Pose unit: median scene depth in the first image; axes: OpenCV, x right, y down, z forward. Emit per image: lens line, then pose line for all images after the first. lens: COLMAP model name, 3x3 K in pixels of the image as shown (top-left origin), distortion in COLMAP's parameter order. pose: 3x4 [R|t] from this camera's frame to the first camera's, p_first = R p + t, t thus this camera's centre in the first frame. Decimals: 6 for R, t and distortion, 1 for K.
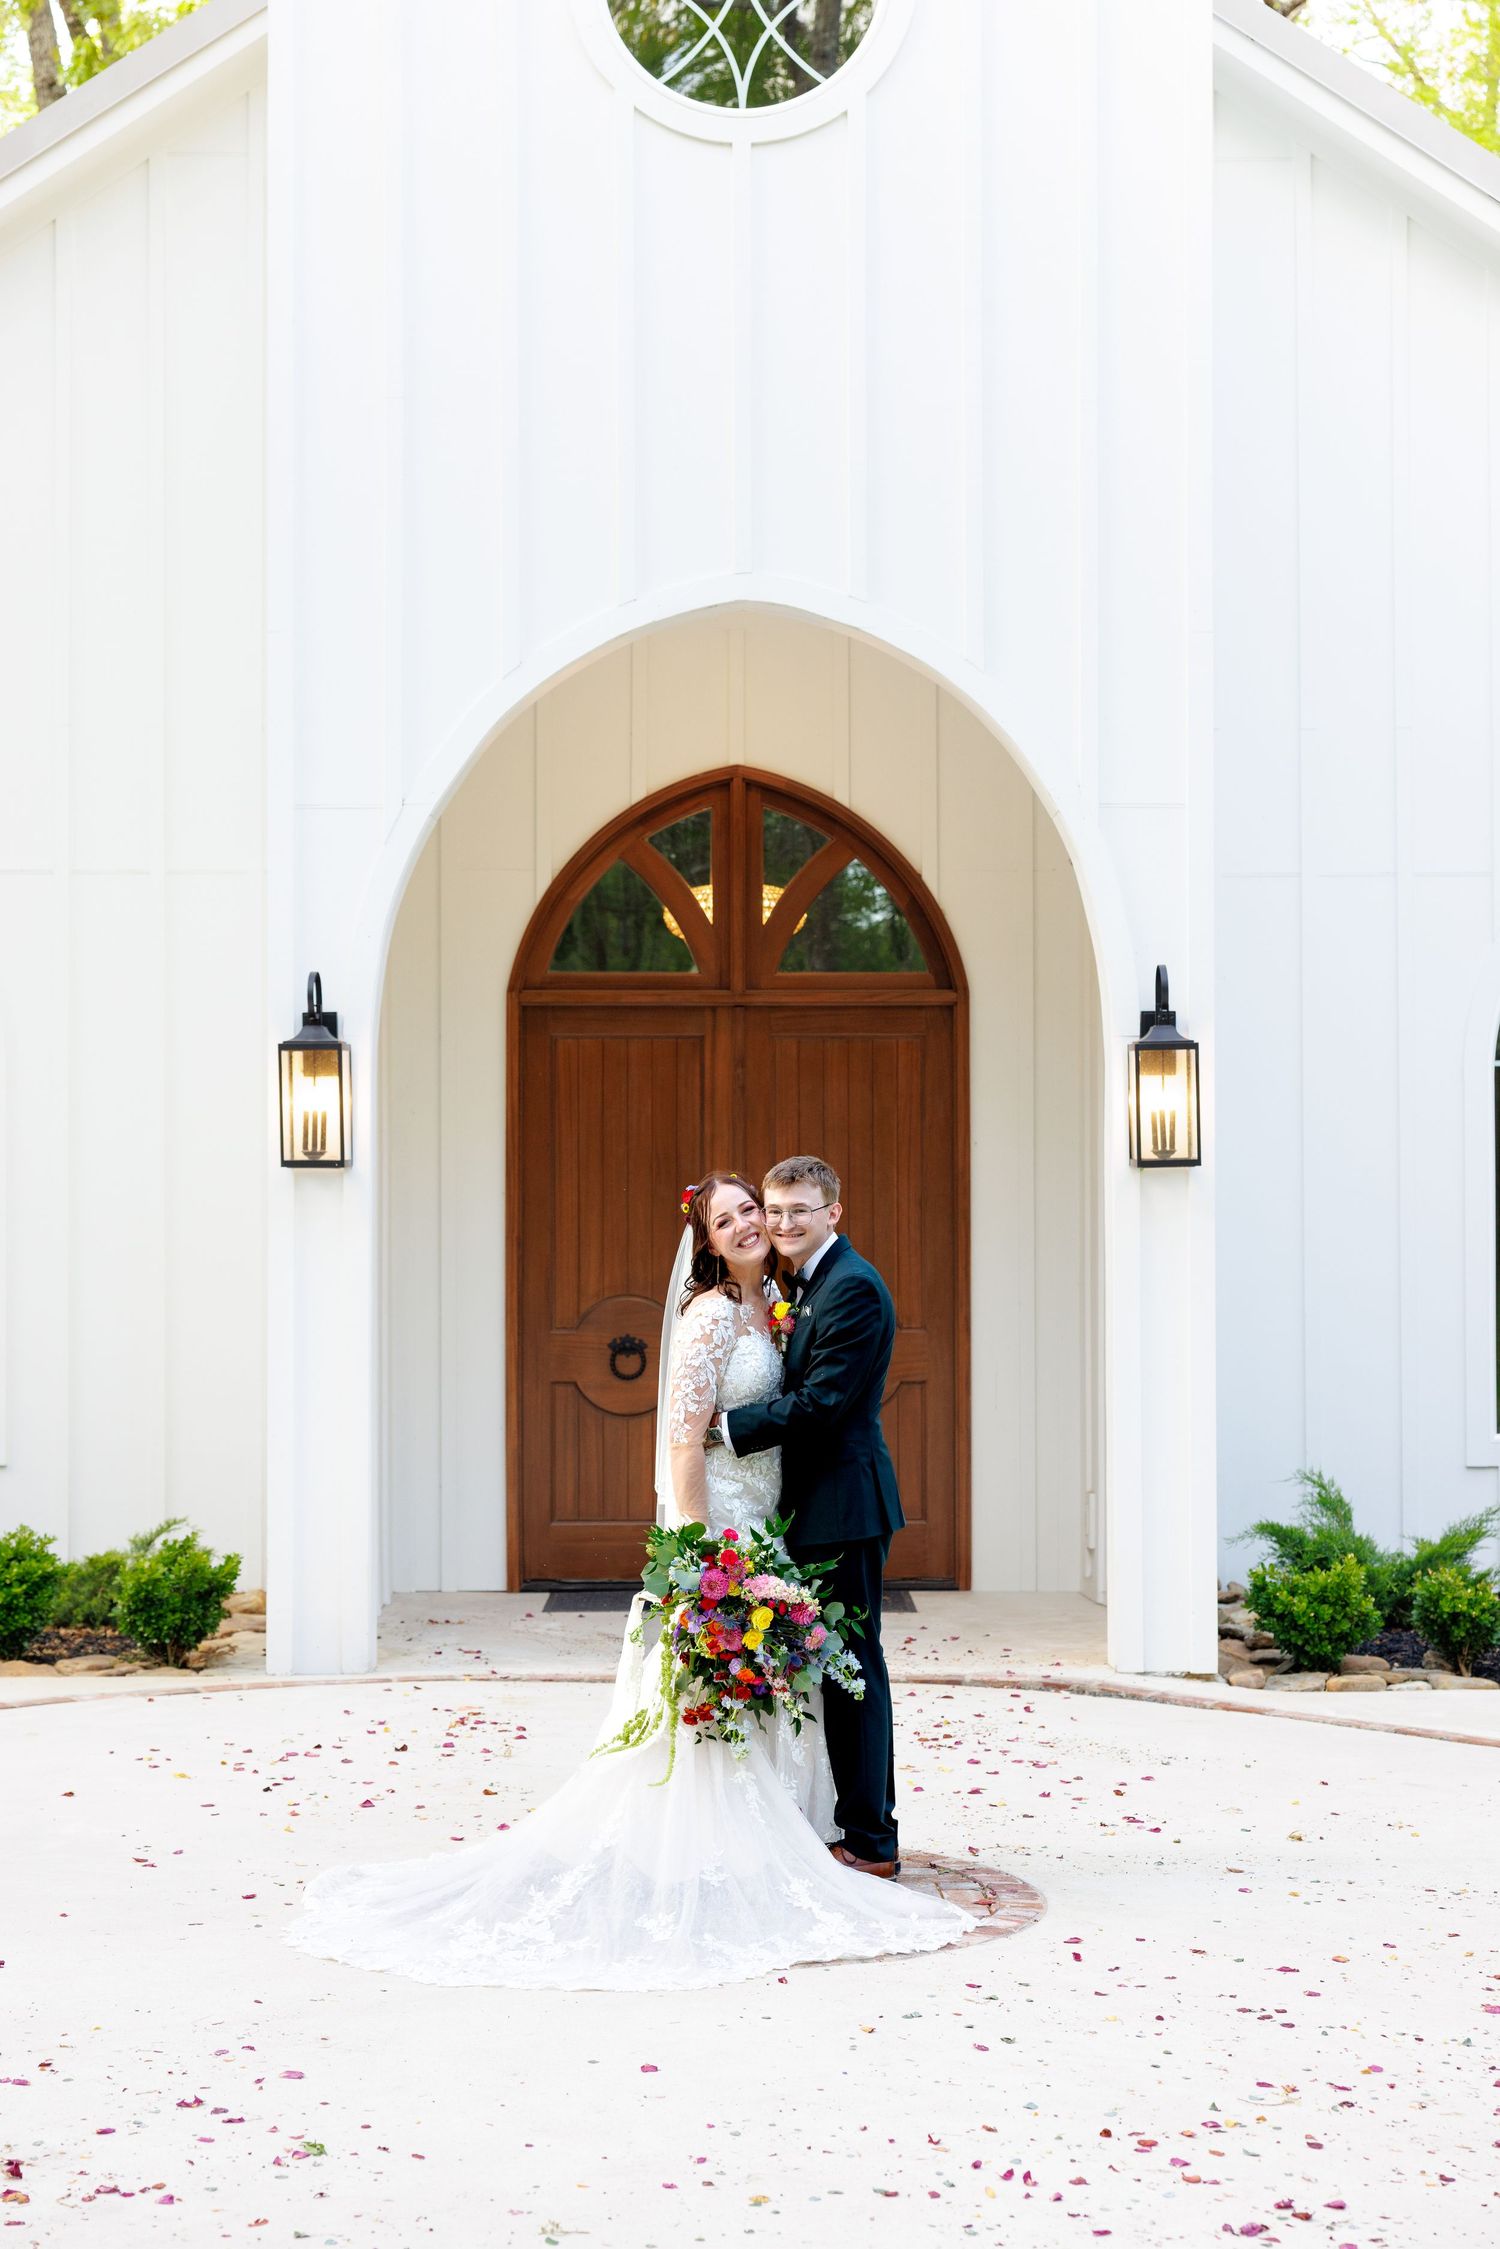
lens RADIAL K [[3568.4, 0, 719.9], [0, 3568.4, 1170.1], [0, 0, 1]] dist [-0.005122, 0.007600]
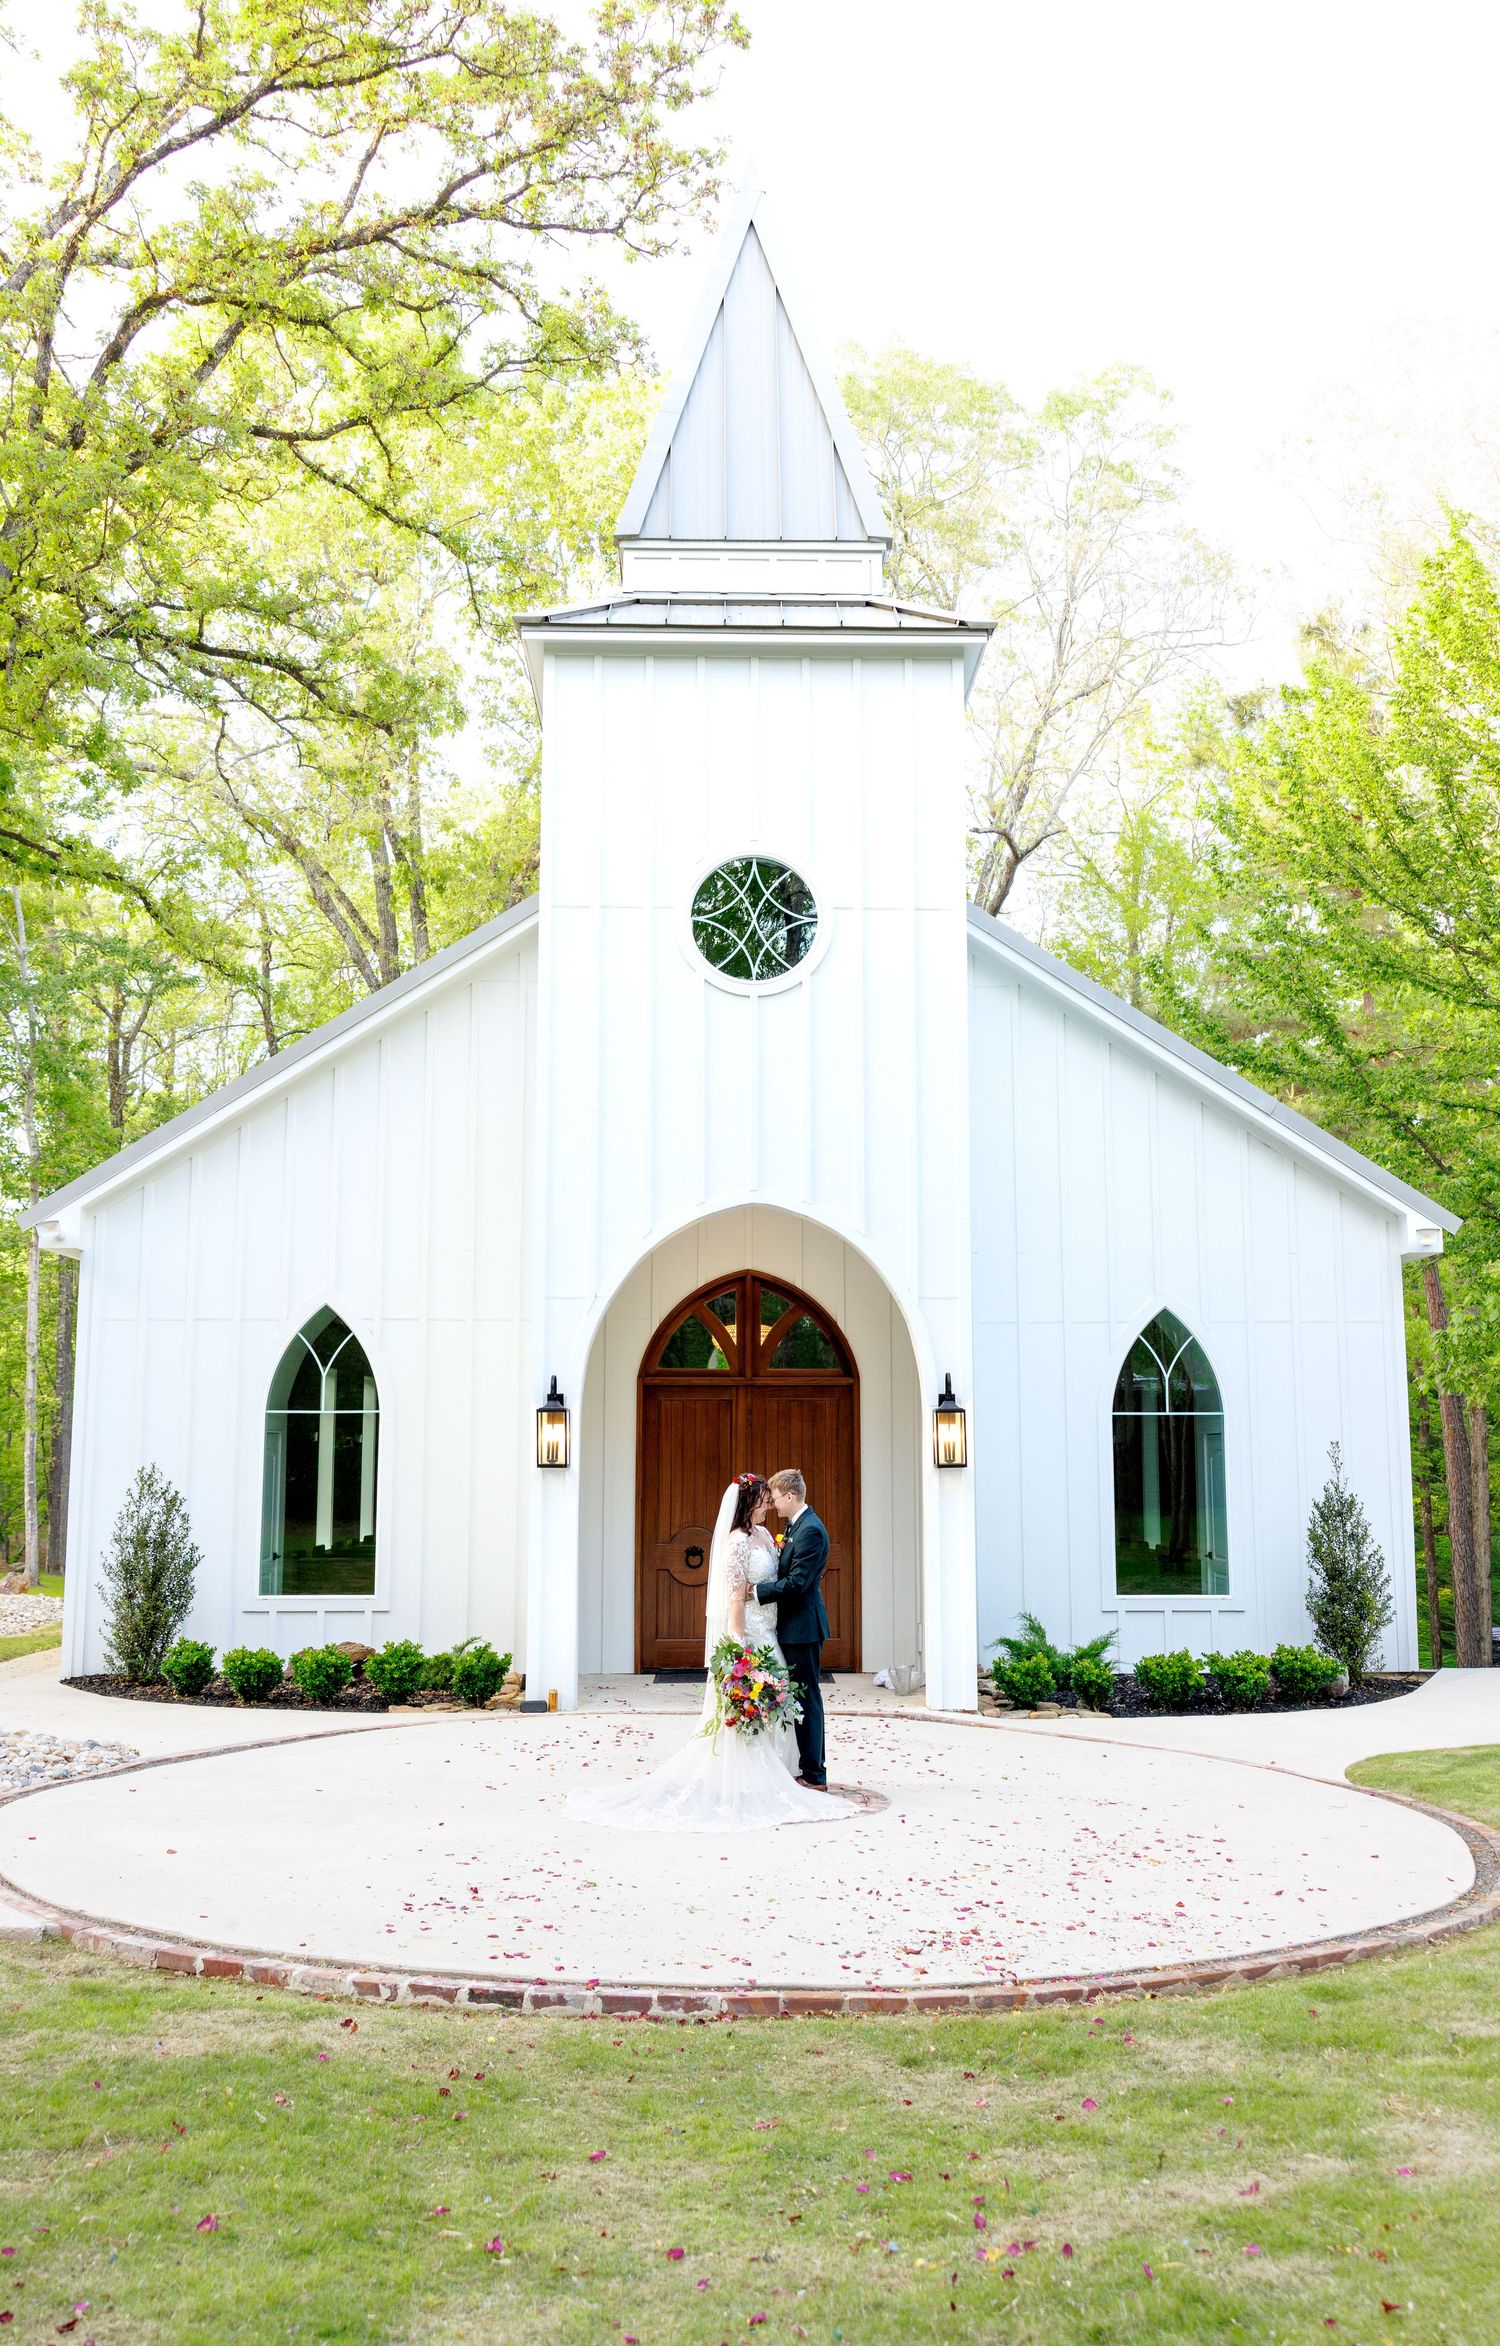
lens RADIAL K [[2183.9, 0, 777.9], [0, 2183.9, 1152.0], [0, 0, 1]] dist [-0.000775, -0.003493]
pose [[0.999597, 0.005090, 0.027927, -0.015922], [-0.001477, 0.991786, -0.127899, -0.020472], [-0.028348, 0.127807, 0.991394, -0.313854]]
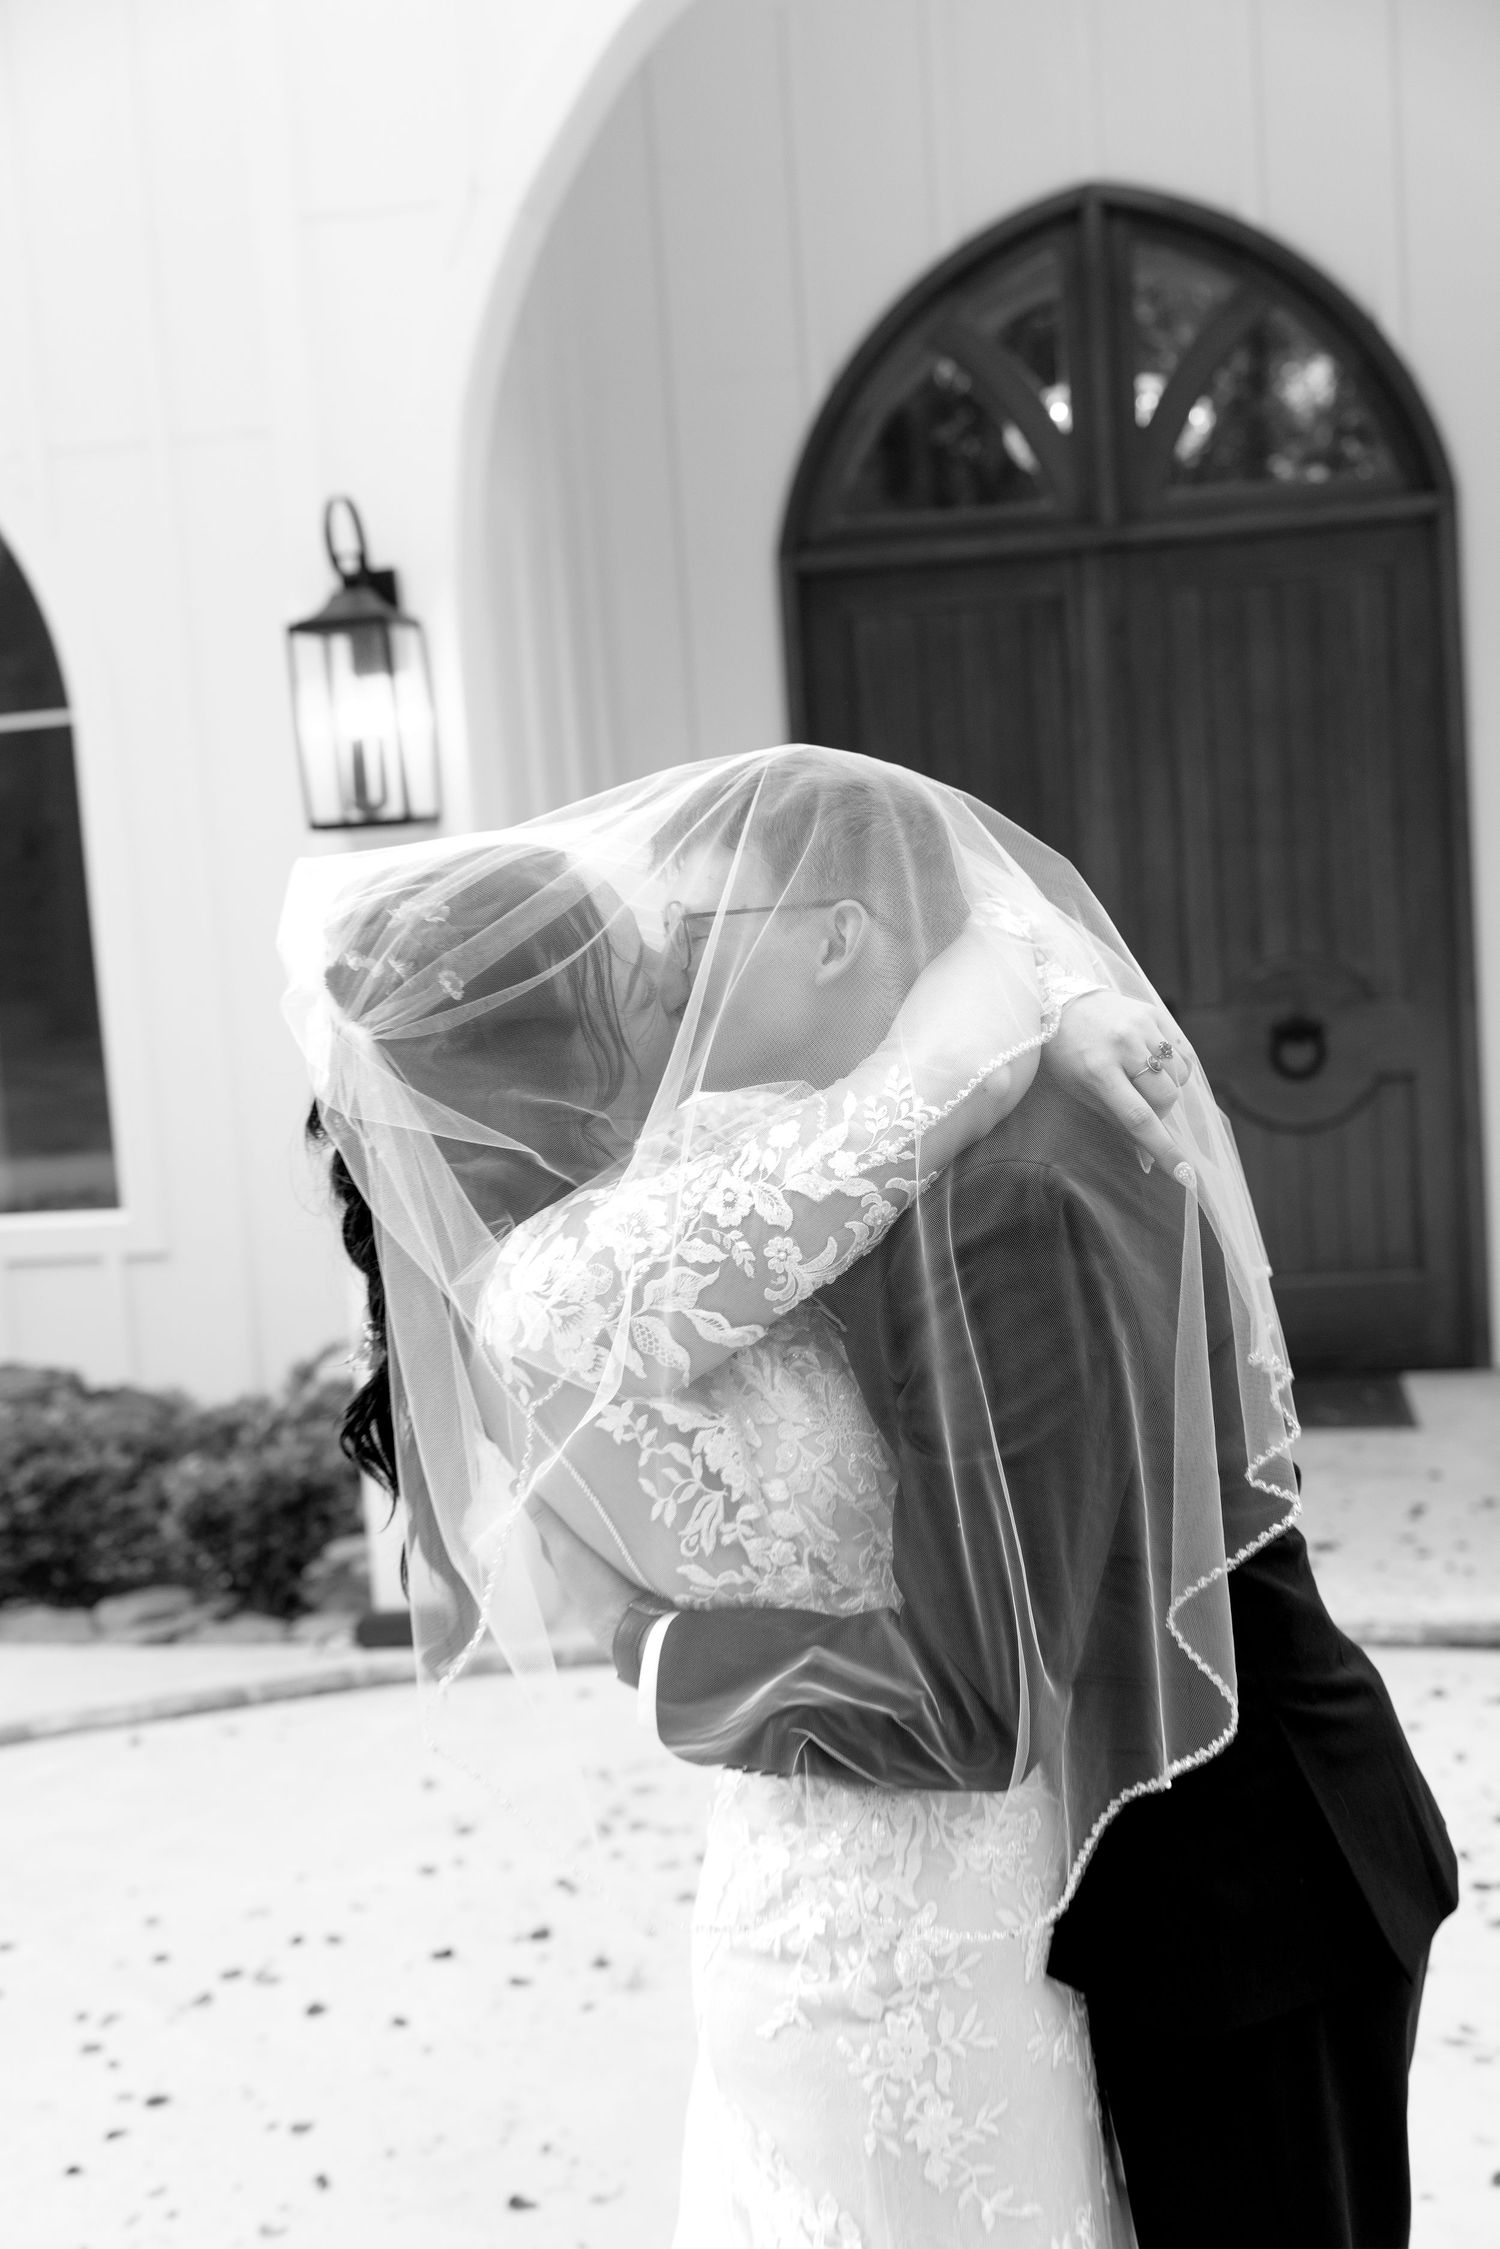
lens RADIAL K [[2385.3, 0, 802.1], [0, 2385.3, 1110.2], [0, 0, 1]] dist [0.025726, 0.005512]
pose [[0.982995, -0.051172, -0.176358, 0.025394], [0.072085, 0.990828, 0.114297, 0.005200], [0.168892, -0.125066, 0.977668, 0.599697]]
